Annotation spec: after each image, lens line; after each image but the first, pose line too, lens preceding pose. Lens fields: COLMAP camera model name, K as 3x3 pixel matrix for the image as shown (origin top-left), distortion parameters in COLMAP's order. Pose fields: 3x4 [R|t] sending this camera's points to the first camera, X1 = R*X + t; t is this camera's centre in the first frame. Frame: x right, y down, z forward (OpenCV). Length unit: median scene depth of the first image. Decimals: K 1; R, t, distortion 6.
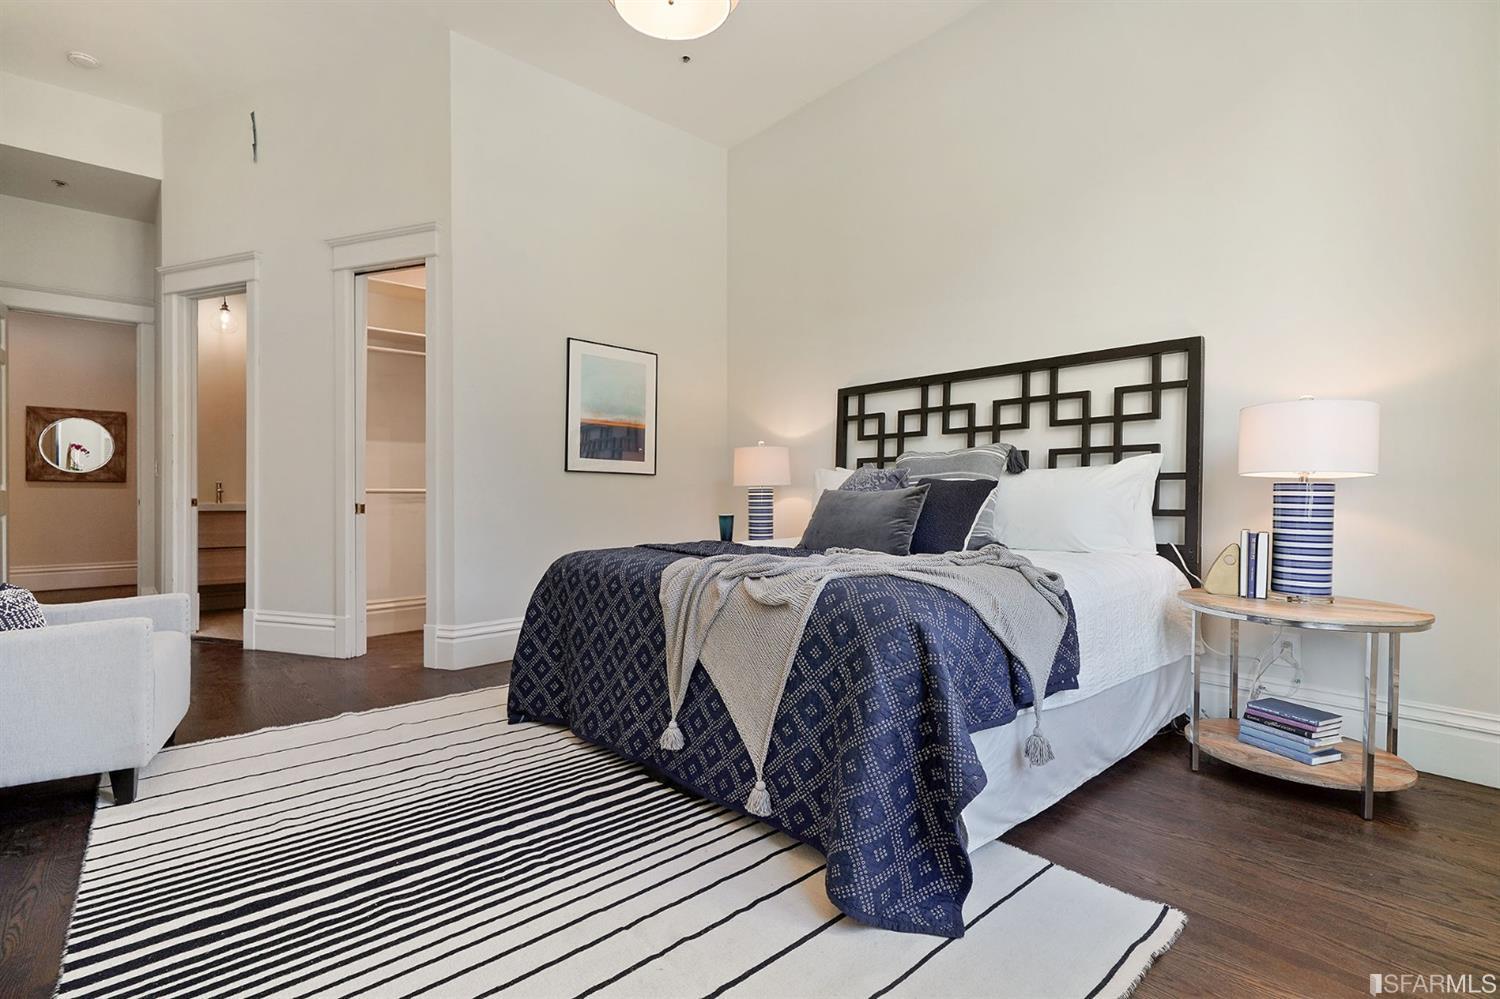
lens RADIAL K [[685.7, 0, 740.7], [0, 685.7, 512.0], [0, 0, 1]] dist [-0.001189, 0.000487]
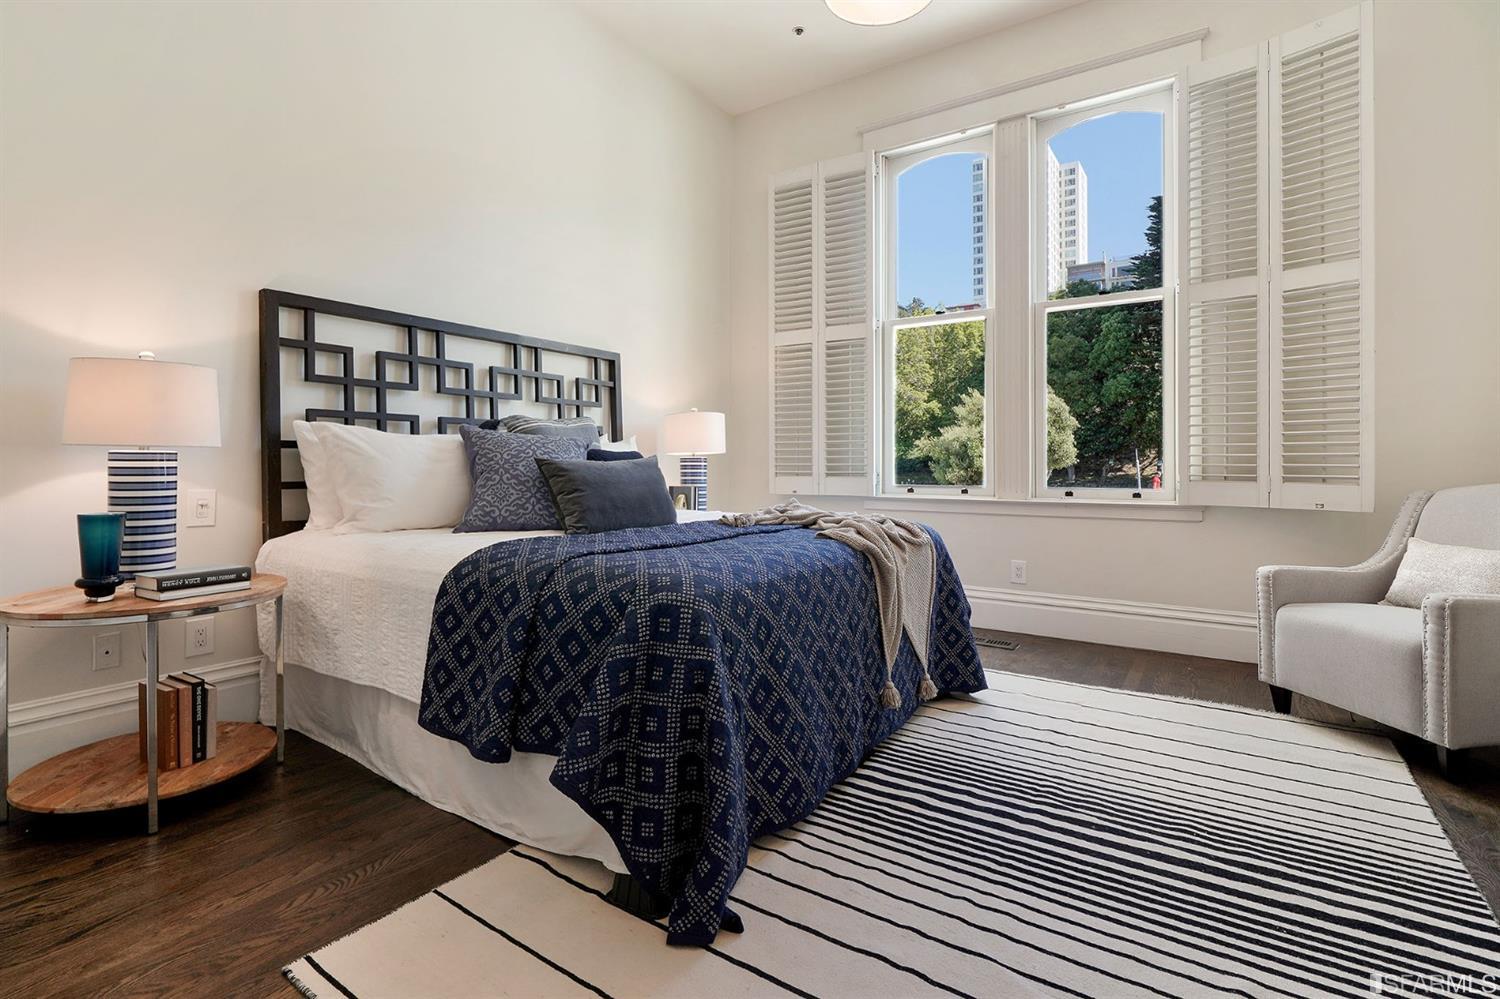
lens RADIAL K [[720.4, 0, 762.4], [0, 720.4, 457.1], [0, 0, 1]] dist [-0.001060, 0.000718]
pose [[-0.259820, 0.004944, 0.965645, -0.610063], [0.023598, 0.999721, 0.001231, -0.025222], [-0.965369, 0.023107, -0.259864, 0.797427]]
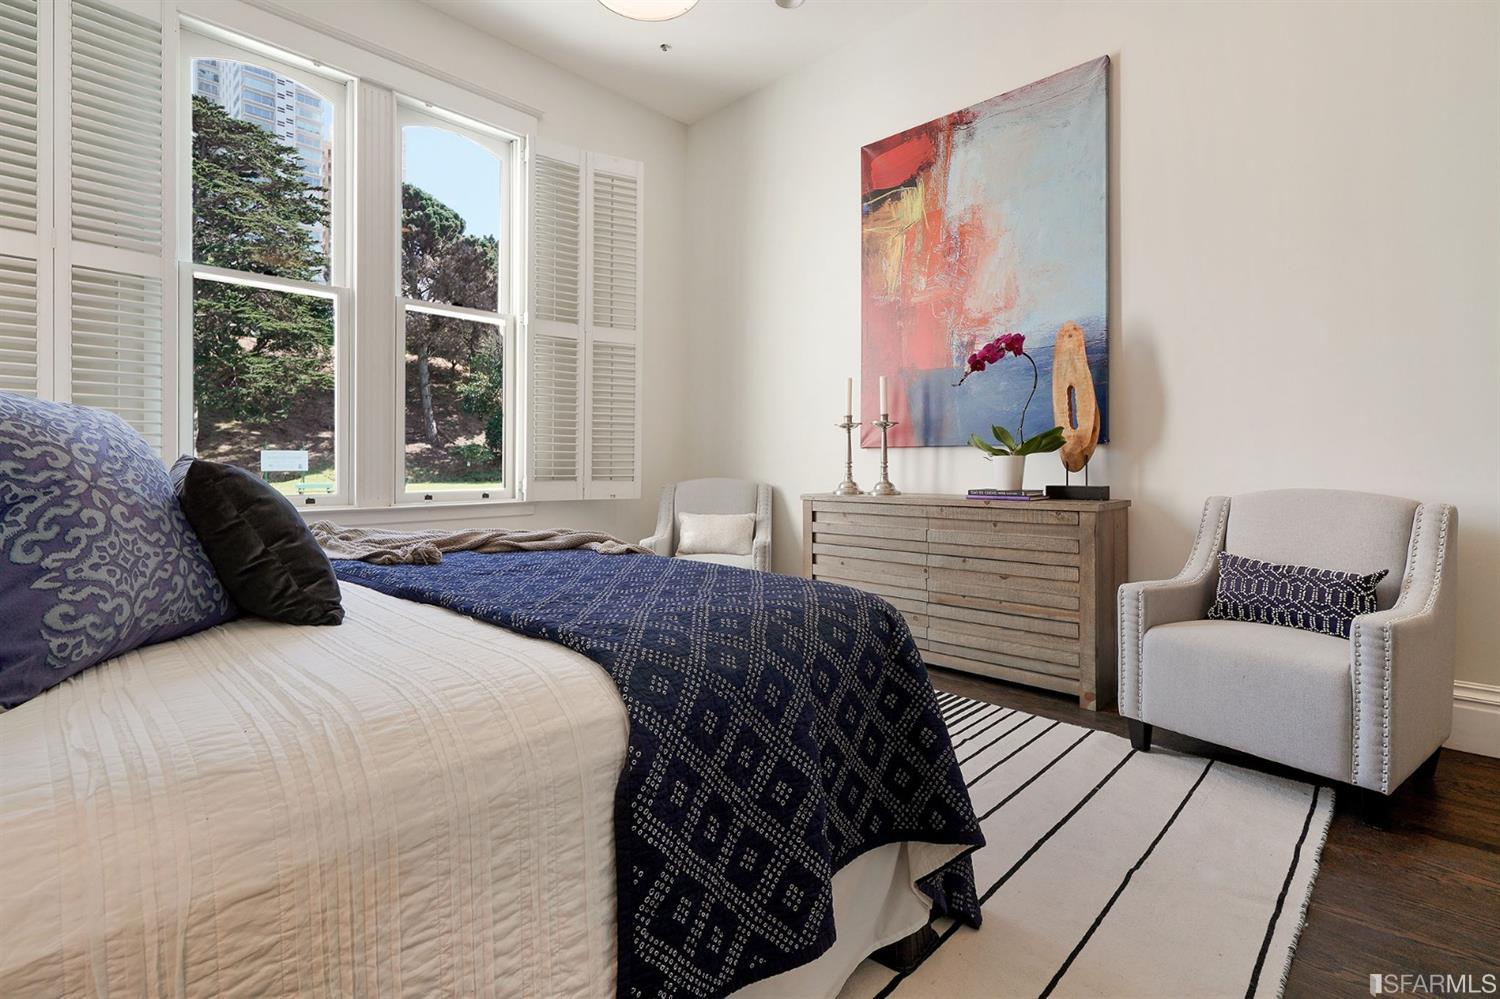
lens RADIAL K [[685.7, 0, 716.3], [0, 685.7, 468.3], [0, 0, 1]] dist [-0.001189, 0.000487]
pose [[-0.998715, -0.004308, -0.050490, -0.087138], [-0.005892, 0.999494, 0.031257, -0.035588], [0.050329, 0.031514, -0.998235, 1.104657]]
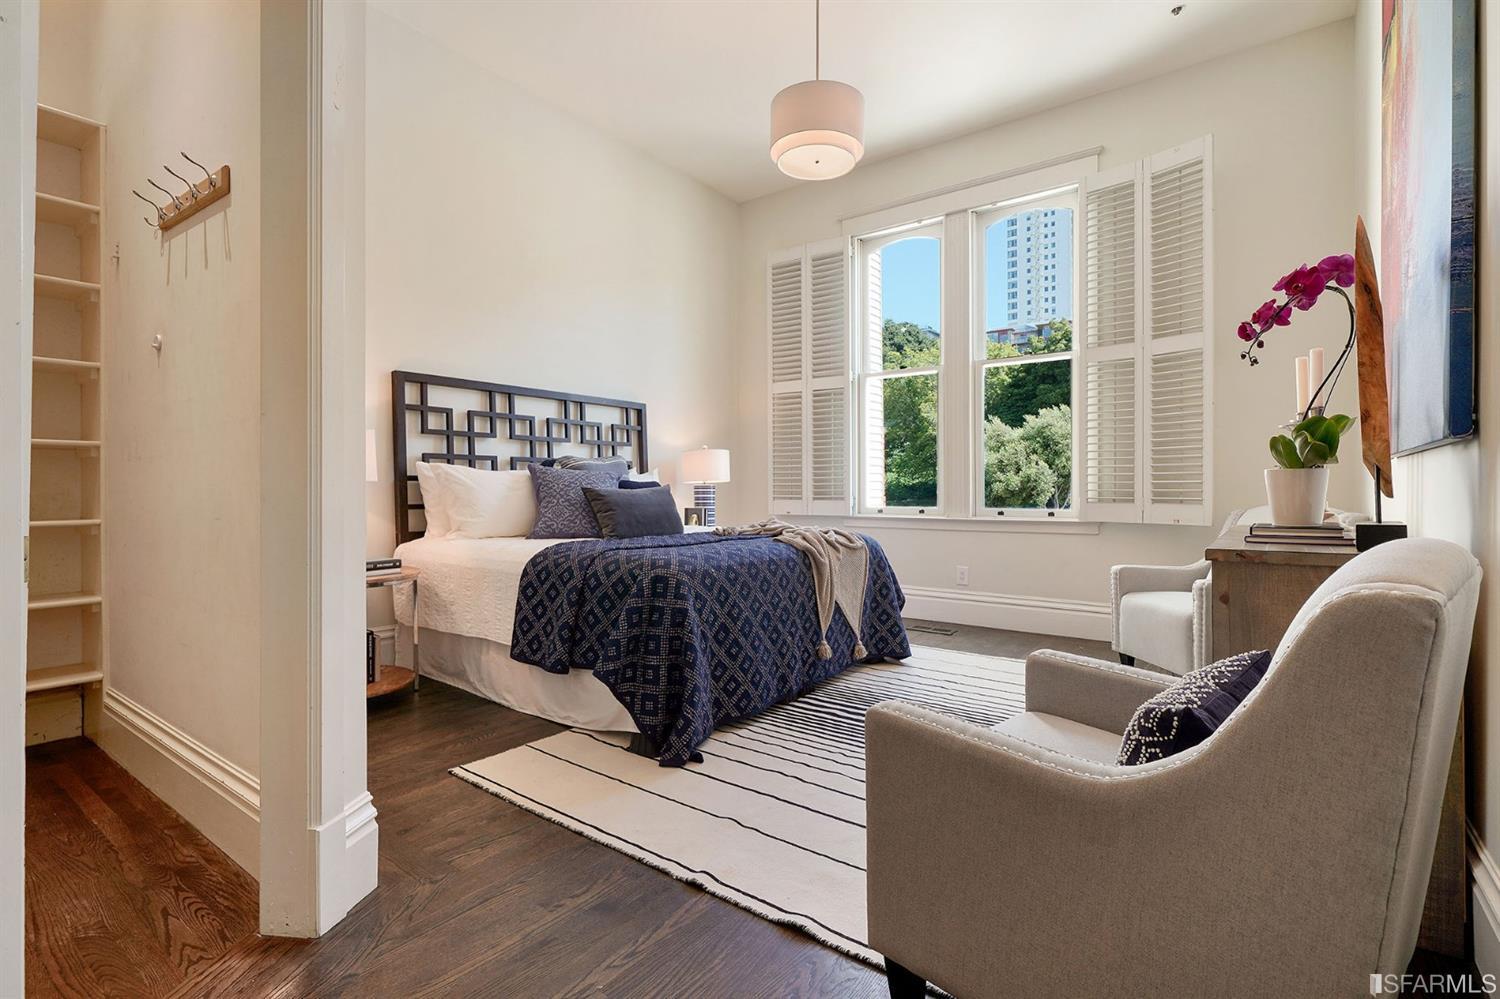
lens RADIAL K [[706.4, 0, 766.6], [0, 706.4, 488.7], [0, 0, 1]] dist [0.001517, -0.000185]
pose [[-0.216243, -0.003577, 0.976333, -0.877297], [0.027405, 0.999577, 0.009732, -0.029084], [-0.975955, 0.028861, -0.216053, 0.790357]]
